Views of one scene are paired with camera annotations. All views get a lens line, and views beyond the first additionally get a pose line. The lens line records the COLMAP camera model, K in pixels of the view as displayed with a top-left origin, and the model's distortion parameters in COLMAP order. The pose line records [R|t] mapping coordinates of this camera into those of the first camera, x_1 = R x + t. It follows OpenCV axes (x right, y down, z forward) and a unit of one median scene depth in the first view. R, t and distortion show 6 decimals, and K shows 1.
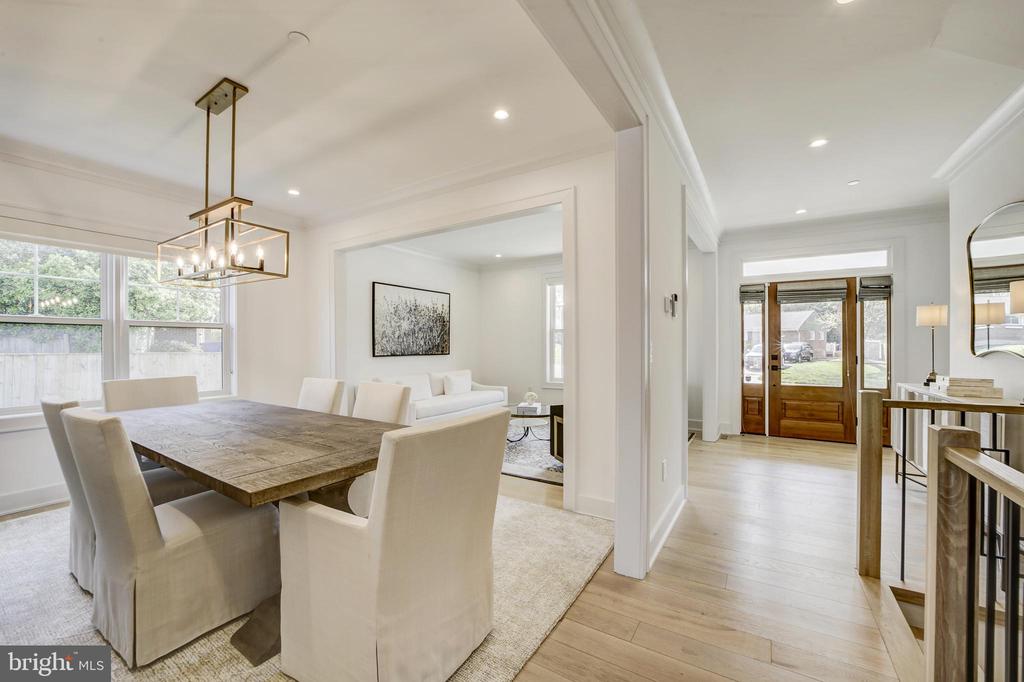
lens RADIAL K [[412.2, 0, 518.2], [0, 412.2, 340.5], [0, 0, 1]] dist [-0.008679, 0.001538]
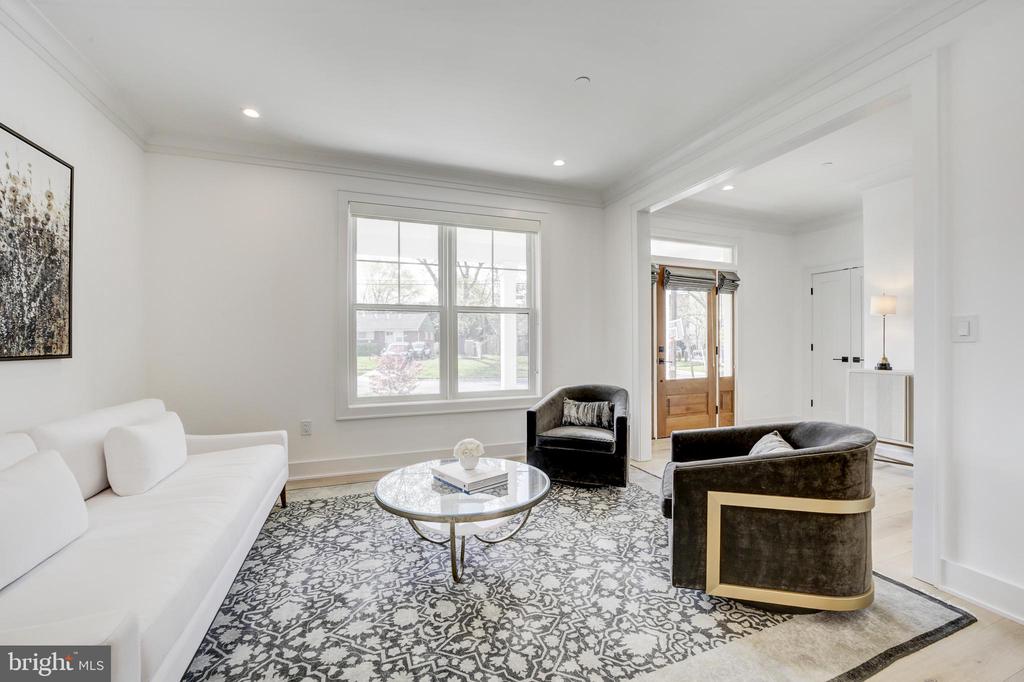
lens RADIAL K [[412.2, 0, 511.8], [0, 412.2, 343.5], [0, 0, 1]] dist [-0.008679, 0.001538]
pose [[0.608974, -0.000502, 0.793190, -0.215480], [-0.004036, 0.999985, 0.003731, 0.021001], [-0.793180, -0.005473, 0.608963, 0.550655]]
